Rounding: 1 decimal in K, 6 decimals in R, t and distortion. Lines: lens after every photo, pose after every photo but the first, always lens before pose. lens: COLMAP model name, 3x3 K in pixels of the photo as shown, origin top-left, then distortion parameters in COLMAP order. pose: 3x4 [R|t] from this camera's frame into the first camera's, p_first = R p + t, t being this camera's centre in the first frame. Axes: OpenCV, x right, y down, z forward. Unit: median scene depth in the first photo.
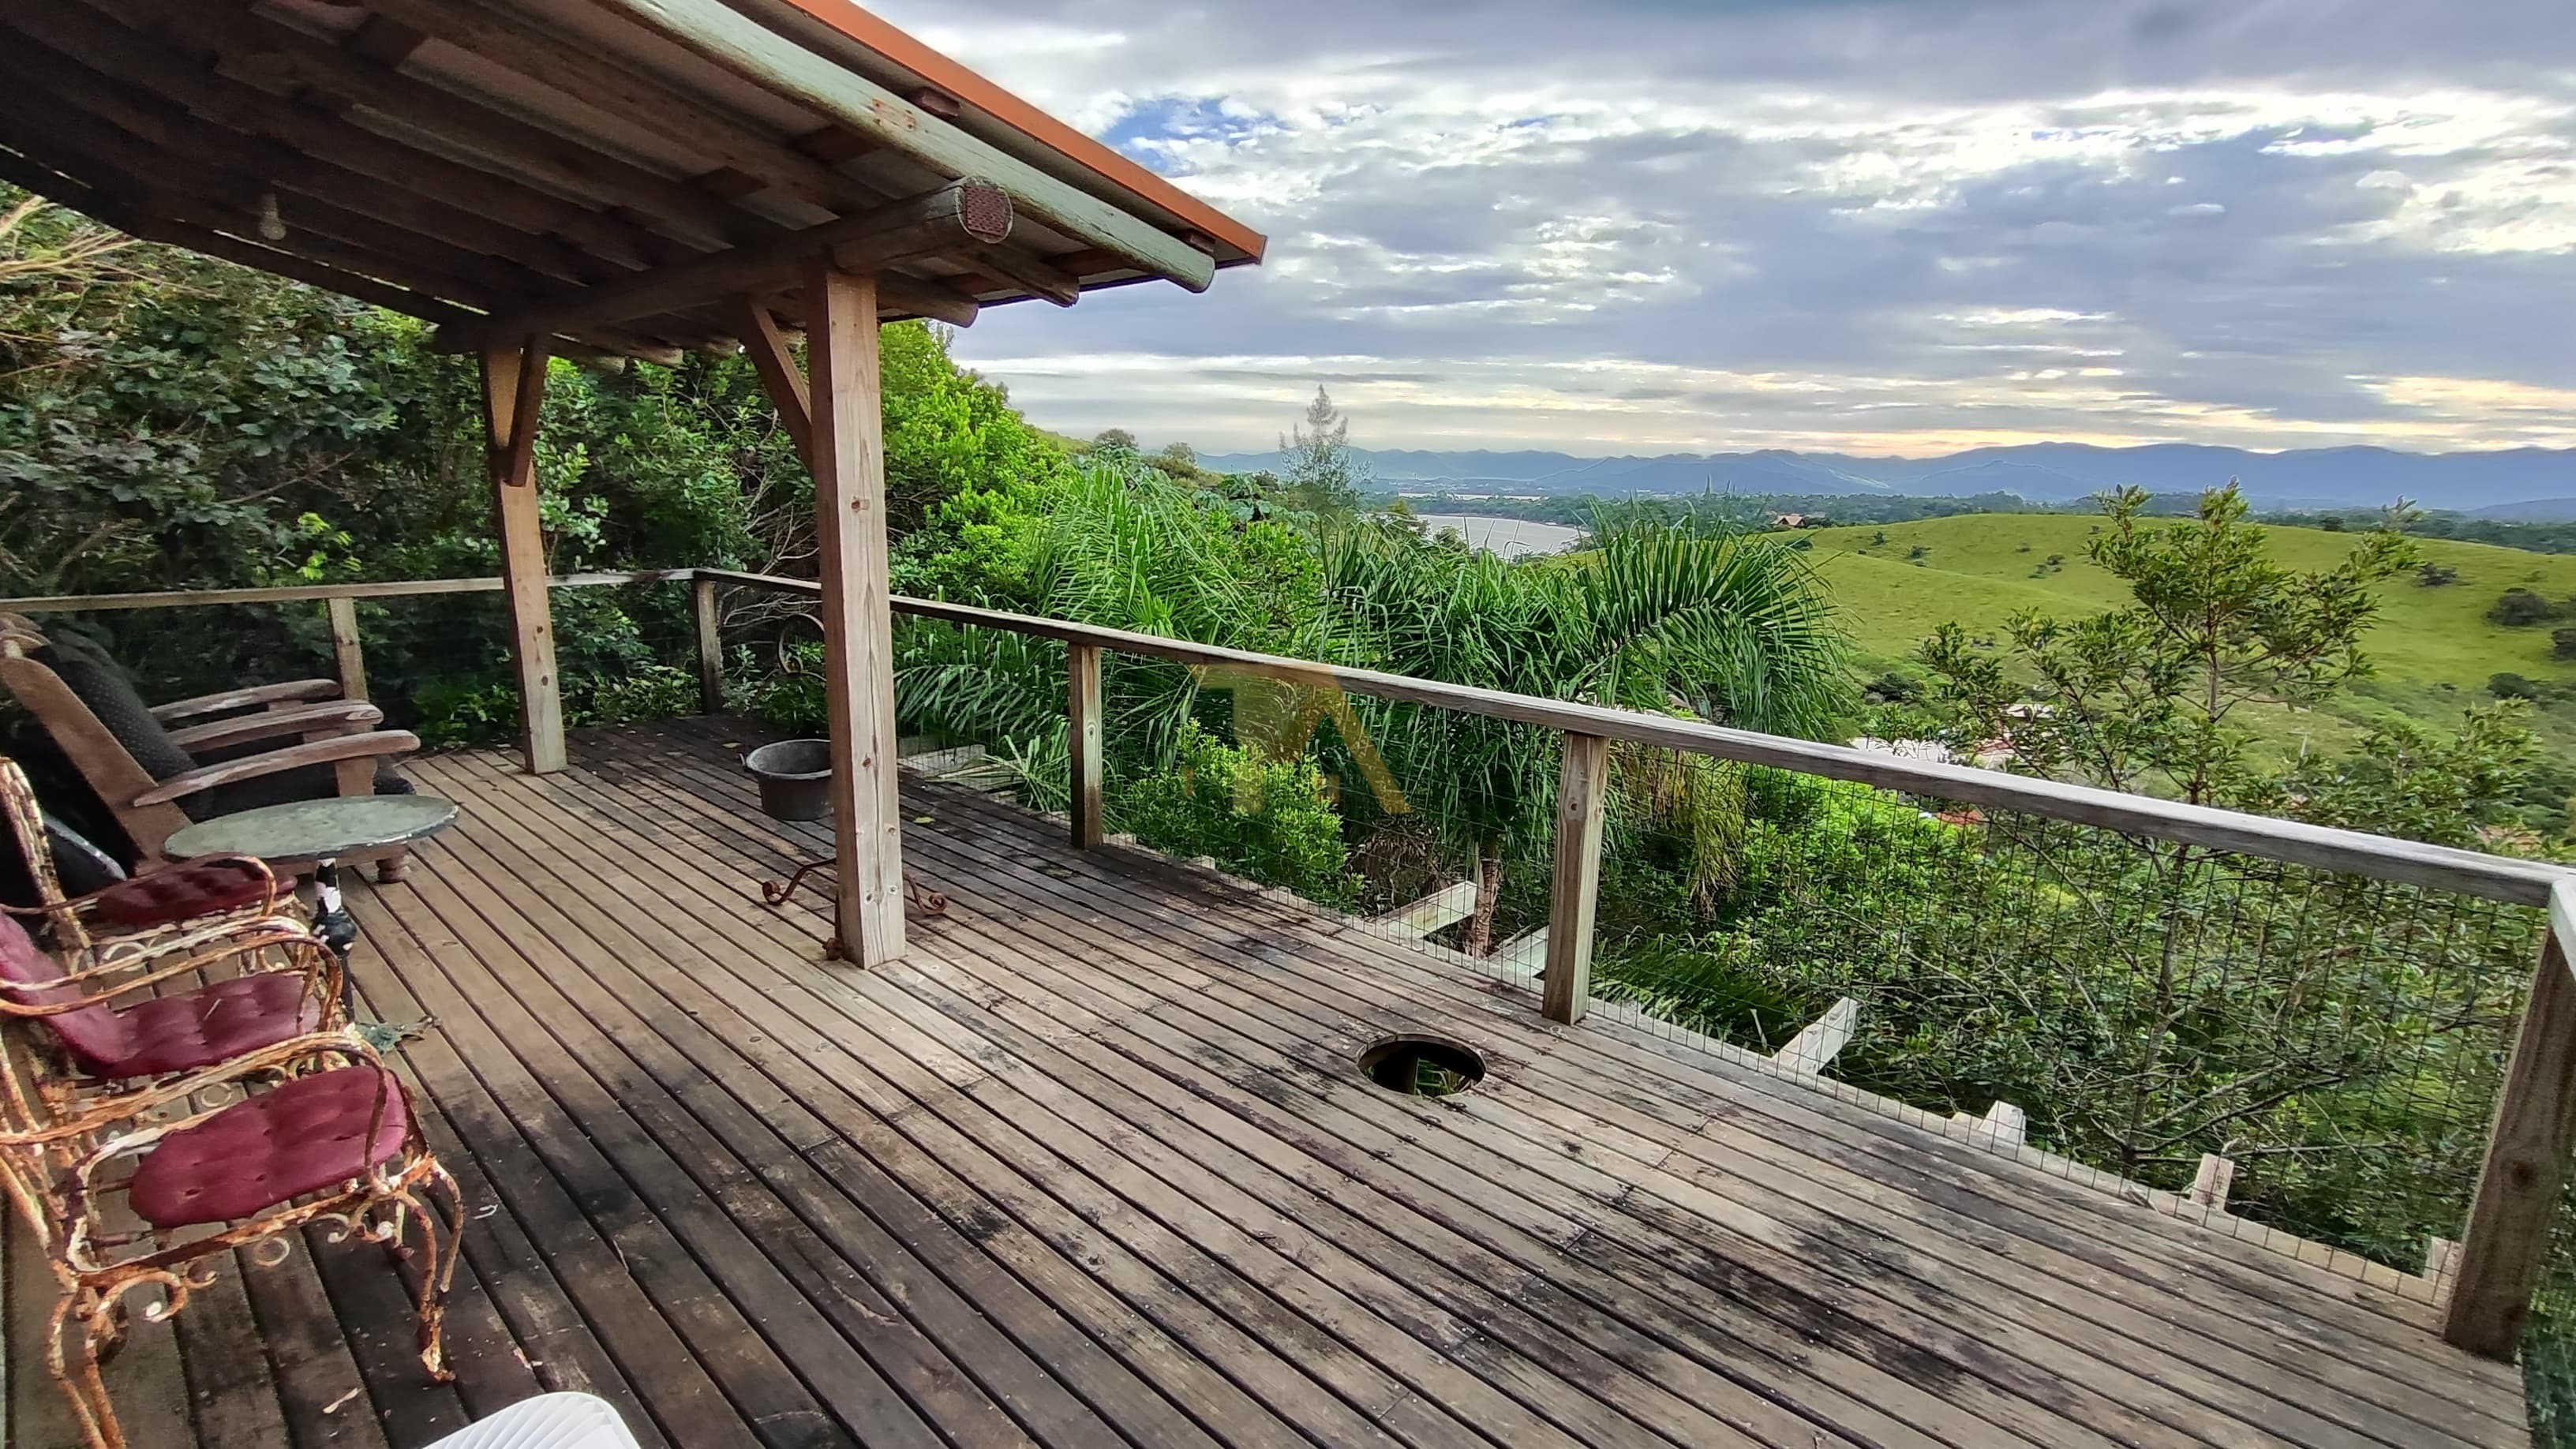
lens RADIAL K [[1181.3, 0, 1279.3], [0, 1181.3, 737.8], [0, 0, 1]] dist [-0.029283, 0.026197]
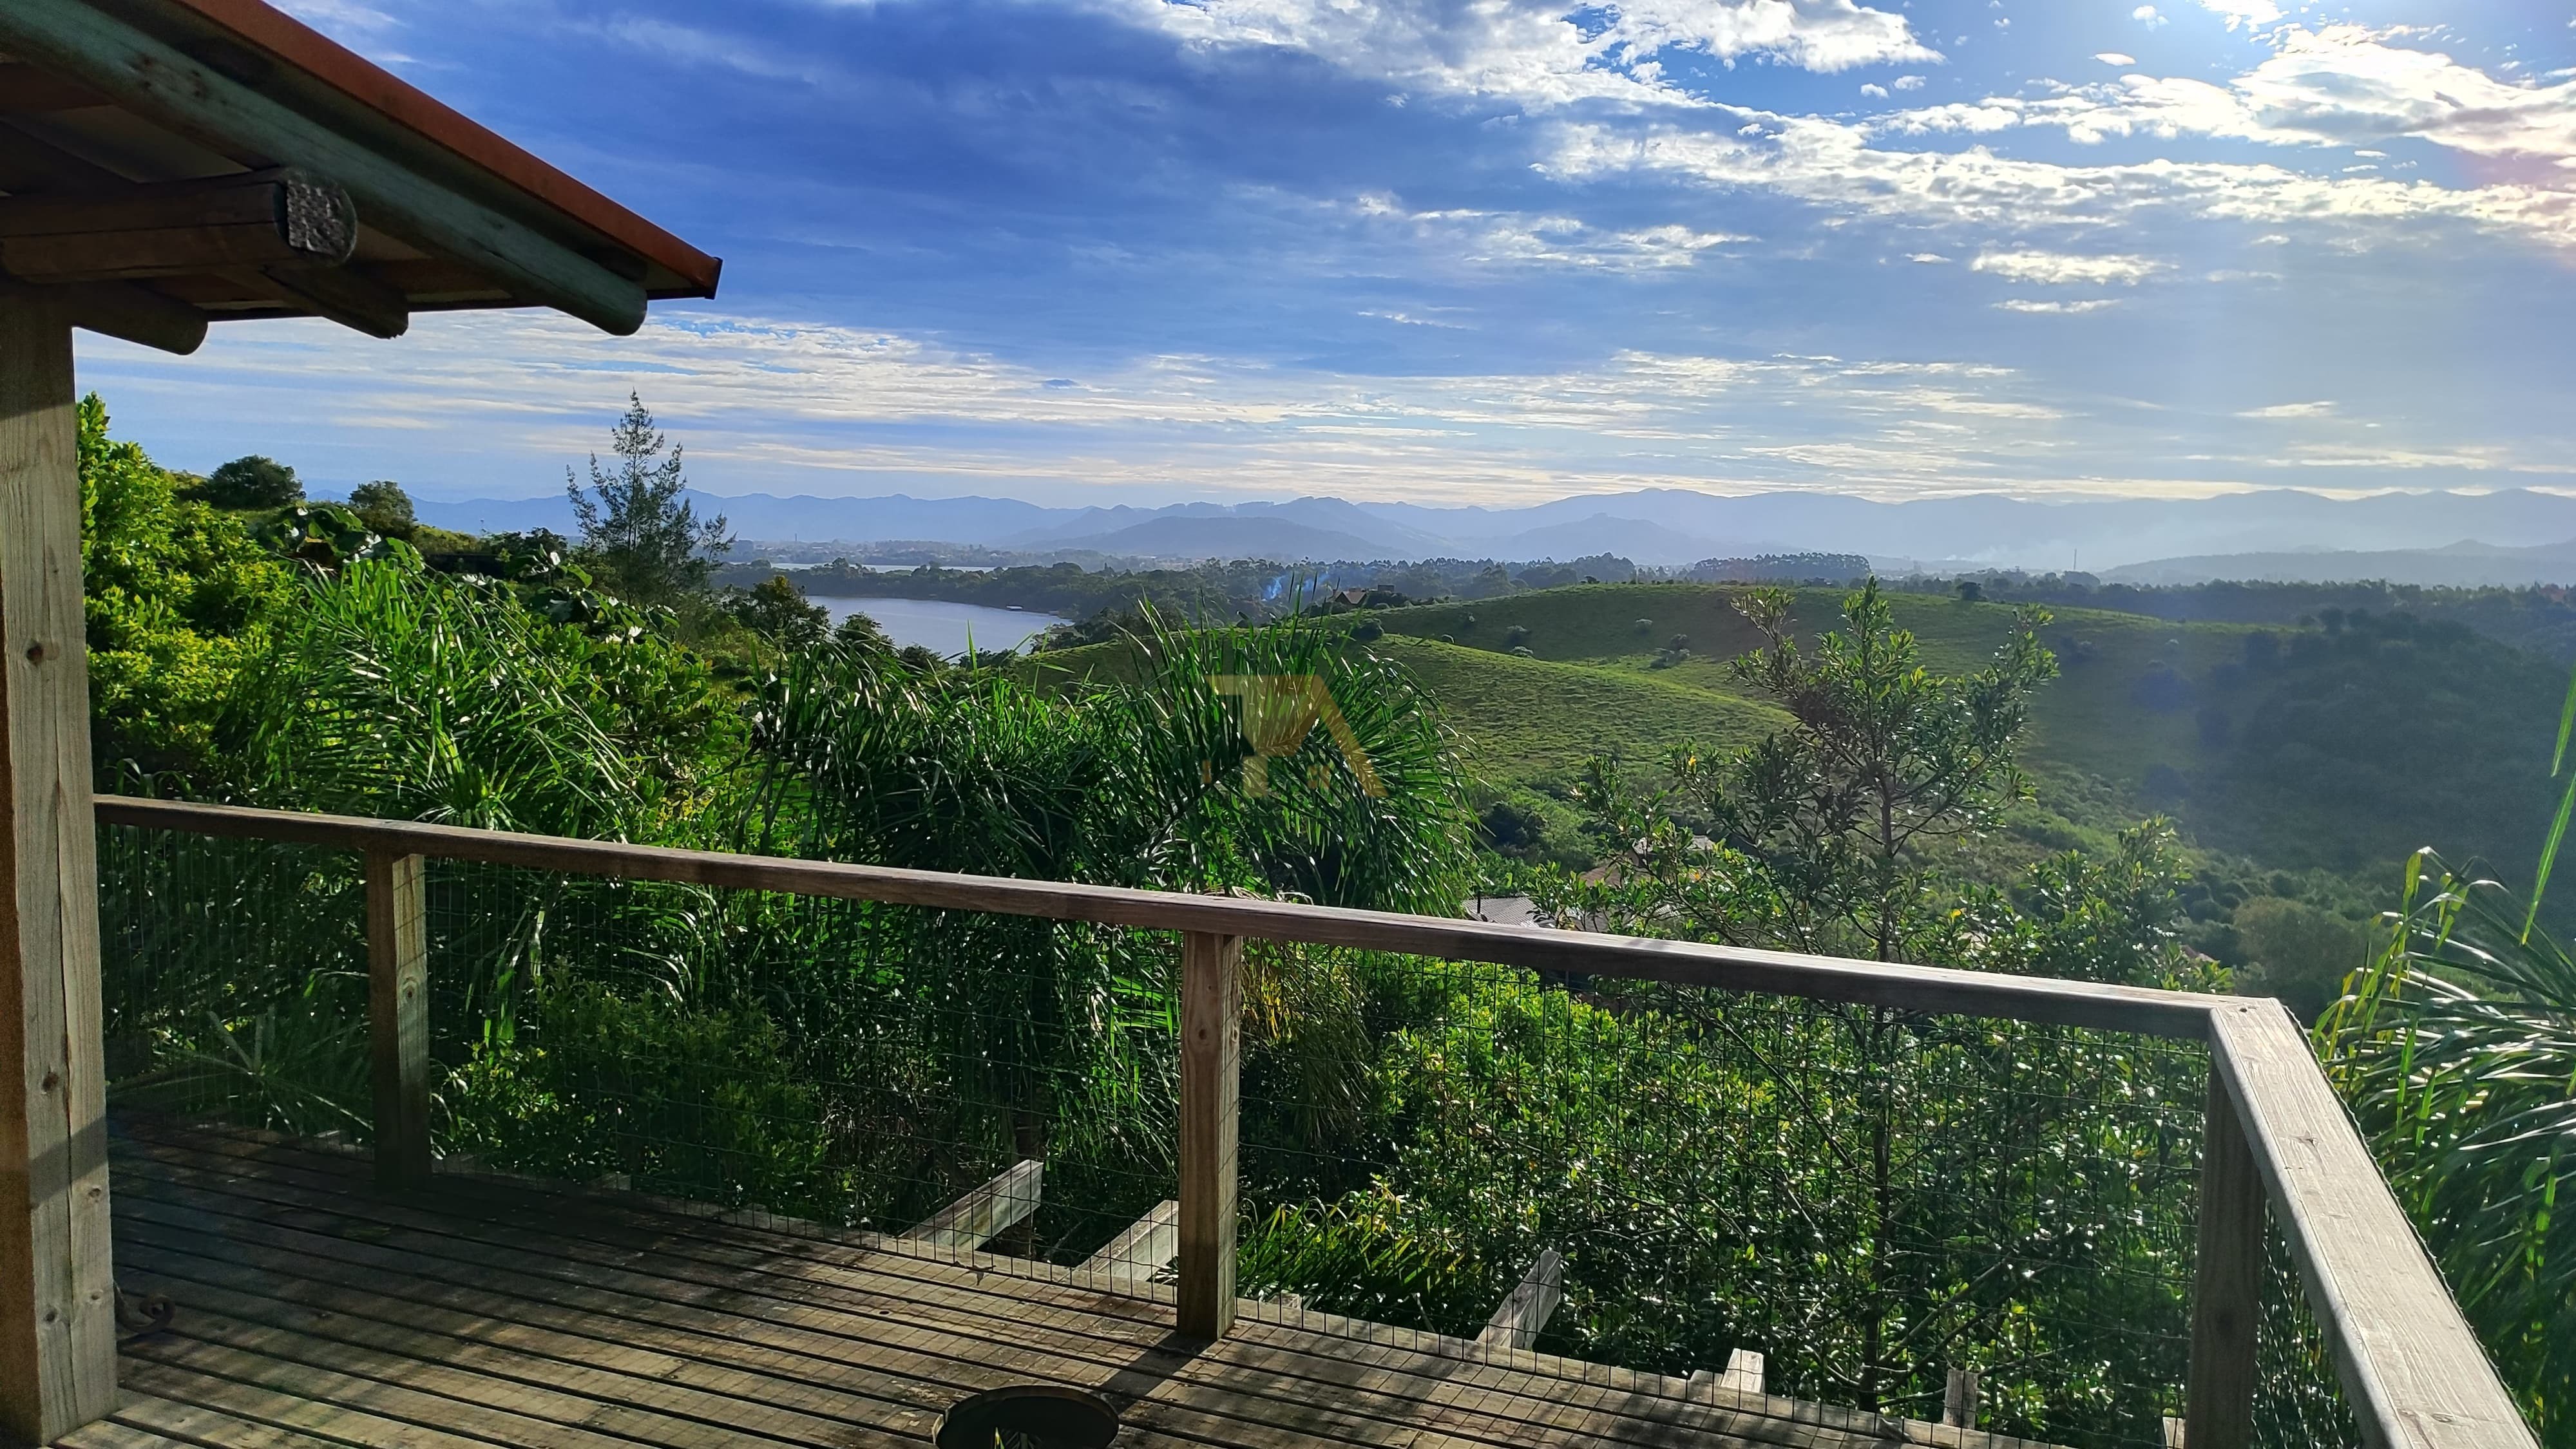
lens RADIAL K [[1835.5, 0, 1303.8], [0, 1835.5, 712.5], [0, 0, 1]] dist [0.020869, -0.001417]
pose [[0.928455, -0.036295, 0.369667, -0.092454], [0.081220, 0.990969, -0.106694, -0.010758], [-0.362456, 0.129085, 0.923018, -0.096674]]
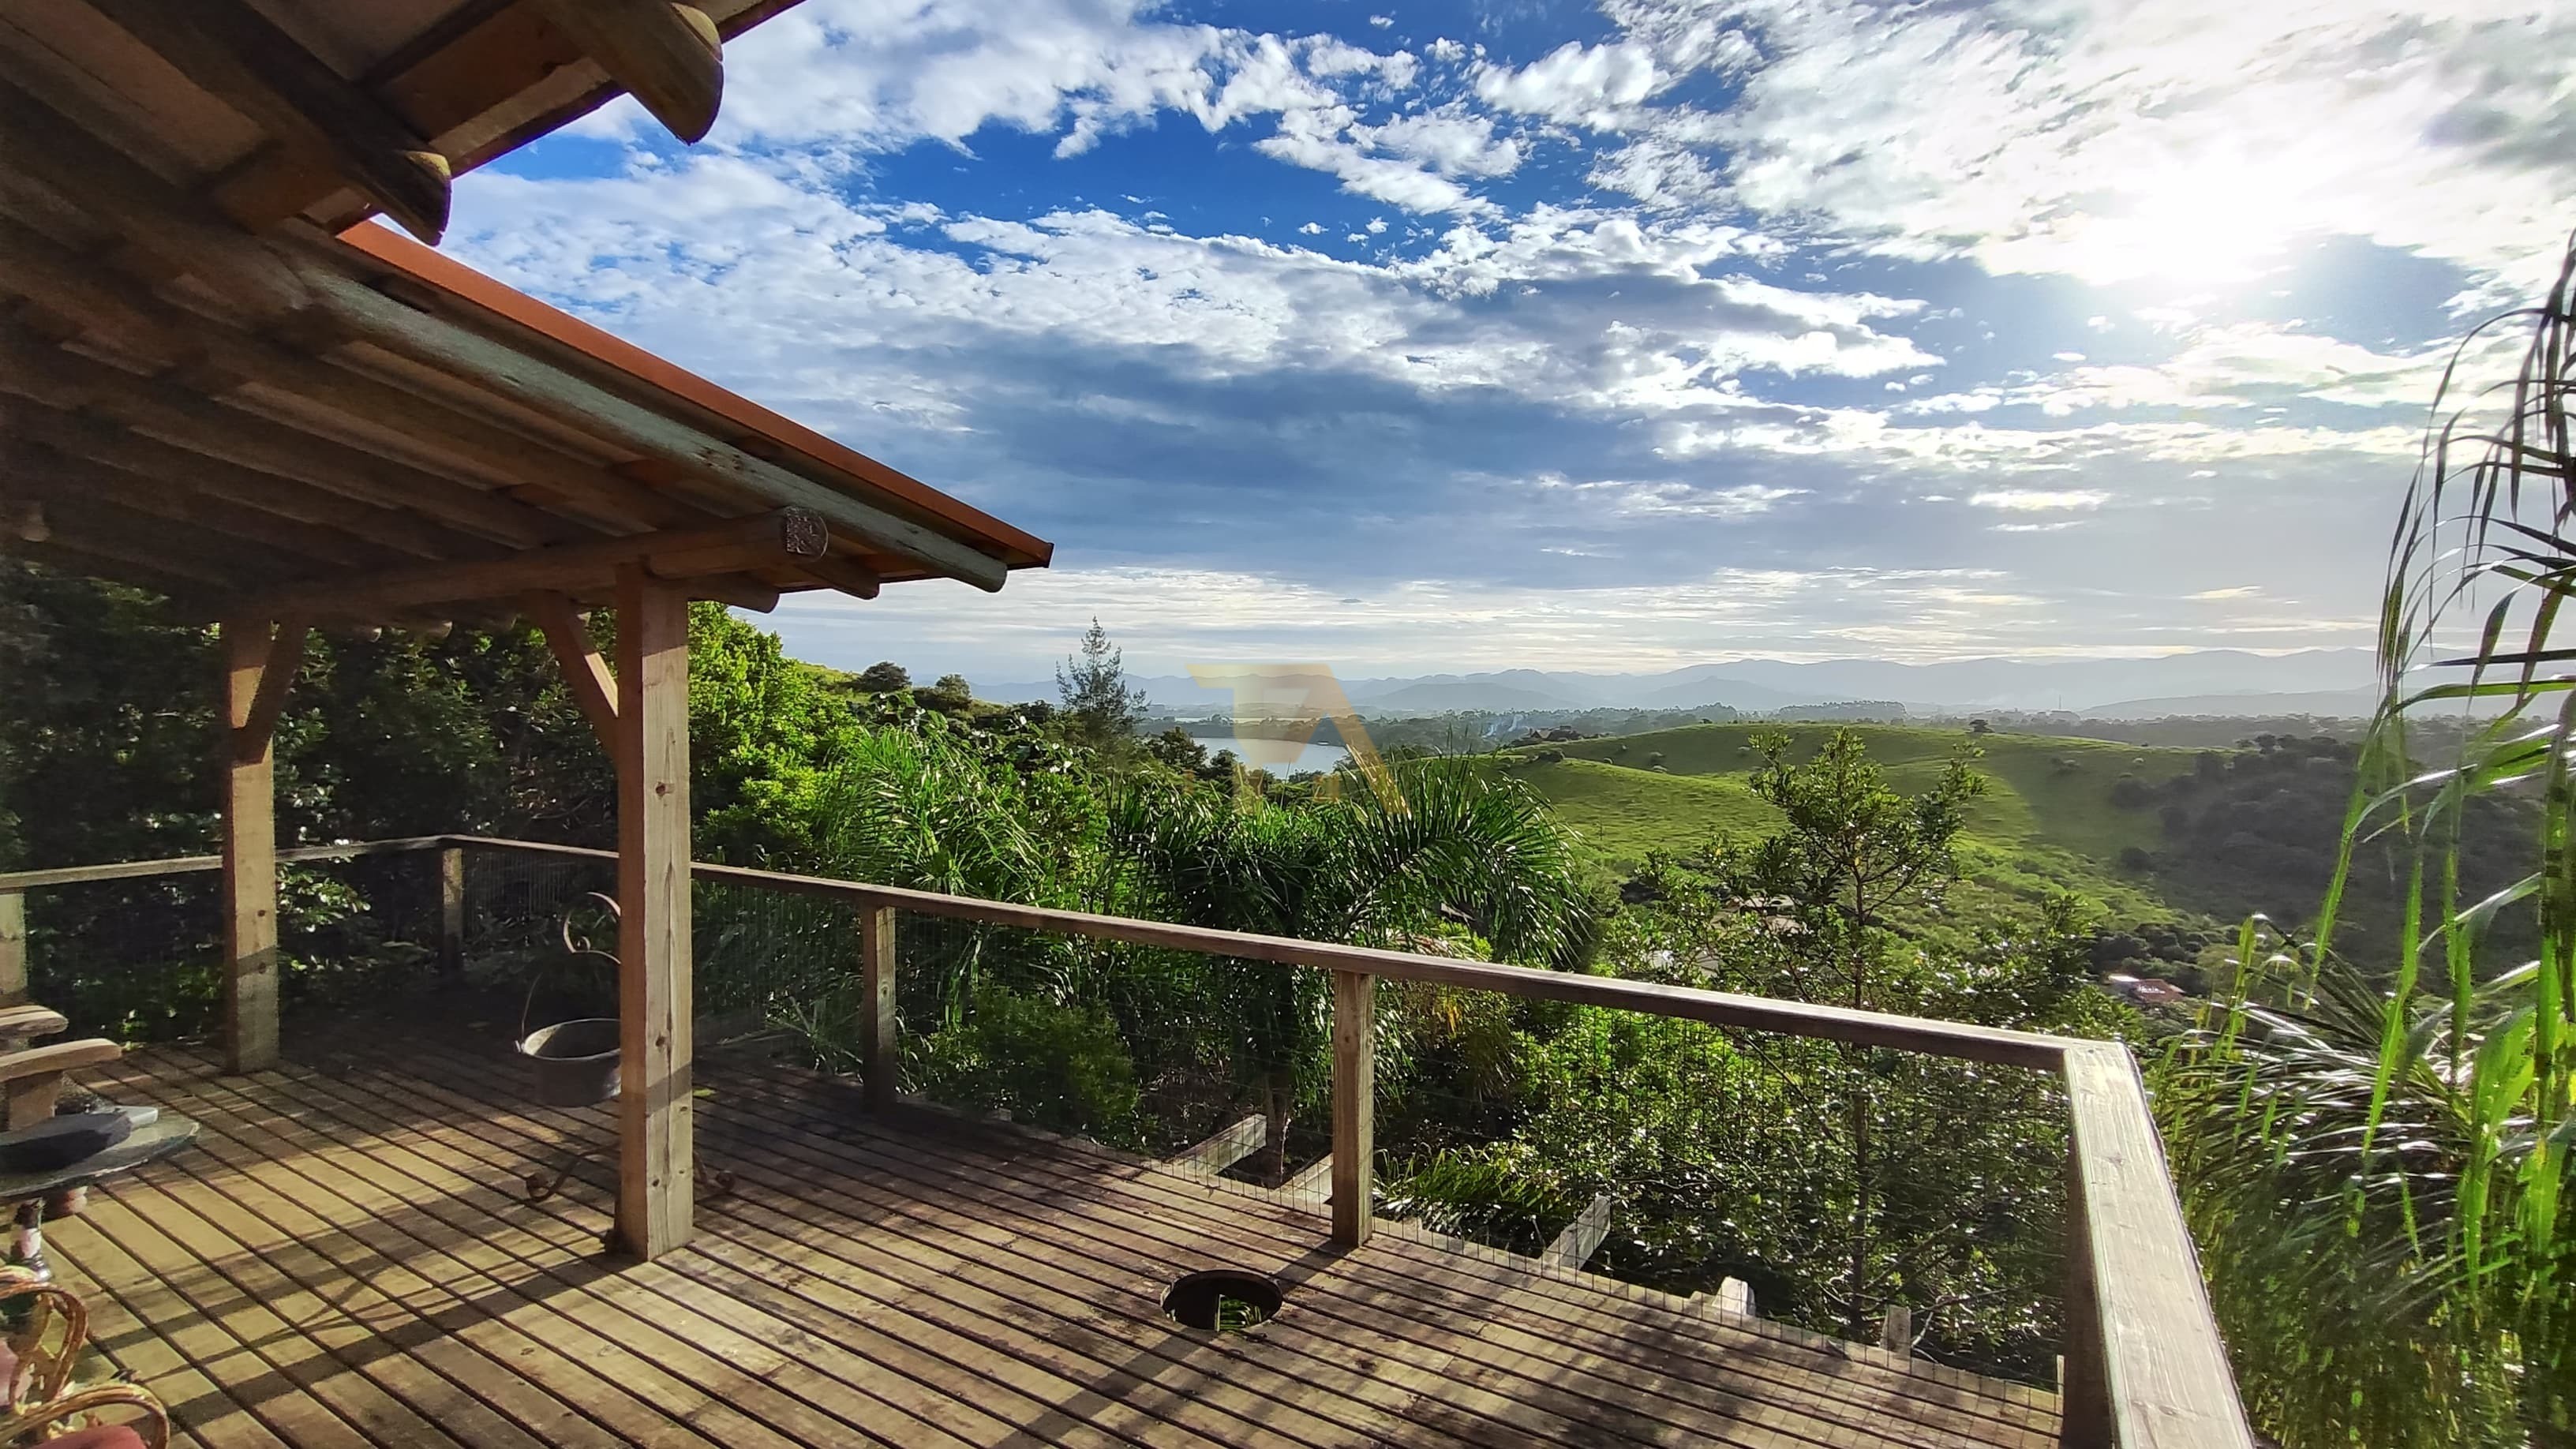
lens RADIAL K [[1181.3, 0, 1279.3], [0, 1181.3, 737.8], [0, 0, 1]] dist [-0.029283, 0.026197]
pose [[0.982396, -0.024859, 0.185148, -0.009534], [0.058906, 0.981766, -0.180738, -0.019268], [-0.177279, 0.188463, 0.965947, -0.097324]]
